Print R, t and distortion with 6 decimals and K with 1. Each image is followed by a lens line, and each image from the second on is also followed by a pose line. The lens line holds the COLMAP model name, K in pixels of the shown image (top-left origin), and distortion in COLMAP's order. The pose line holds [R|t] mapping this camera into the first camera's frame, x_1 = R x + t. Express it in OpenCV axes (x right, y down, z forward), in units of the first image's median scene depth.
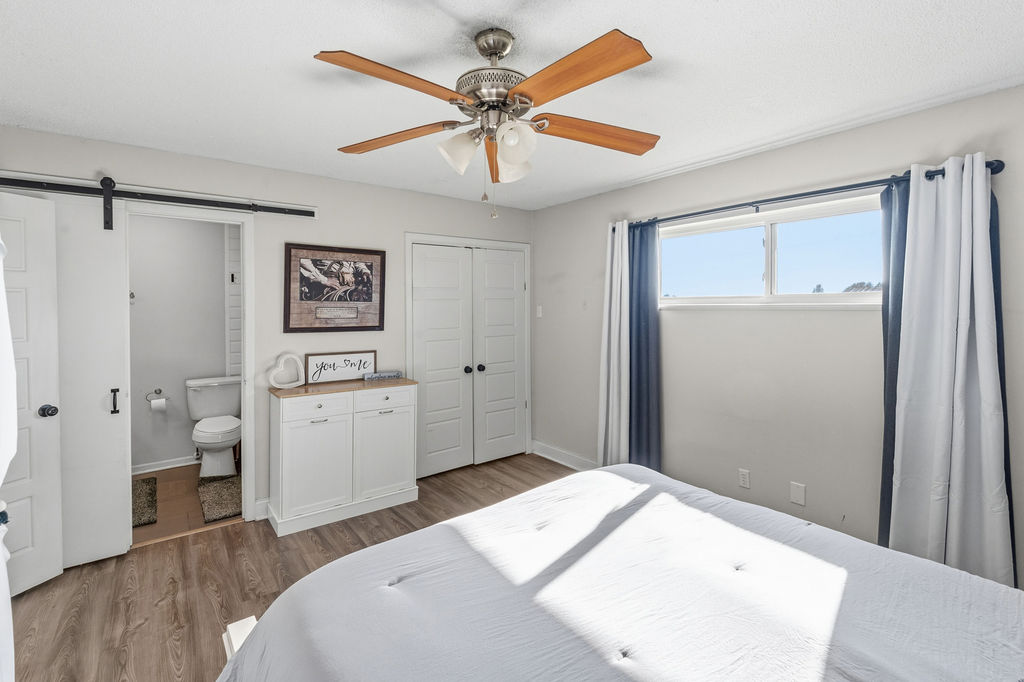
lens RADIAL K [[464.8, 0, 511.7], [0, 464.8, 307.5], [0, 0, 1]] dist [-0.006331, 0.001803]
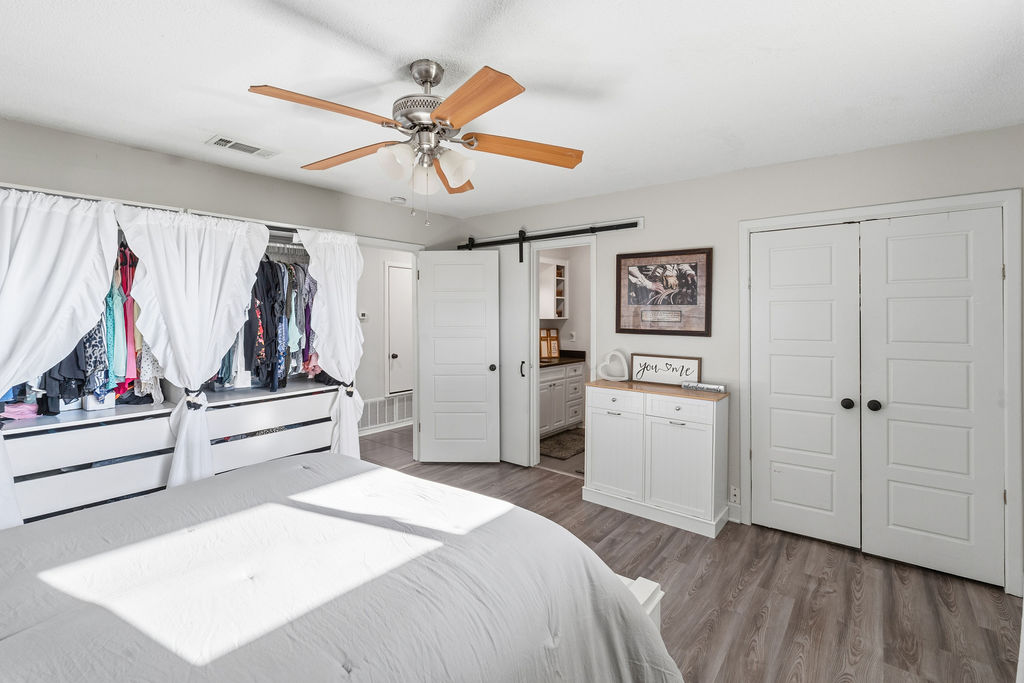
lens RADIAL K [[464.8, 0, 524.0], [0, 464.8, 314.5], [0, 0, 1]] dist [-0.006331, 0.001803]
pose [[0.247455, 0.000638, -0.968899, 0.537480], [-0.010488, 0.999943, -0.002020, 0.013057], [0.968843, 0.010661, 0.247448, 0.461581]]
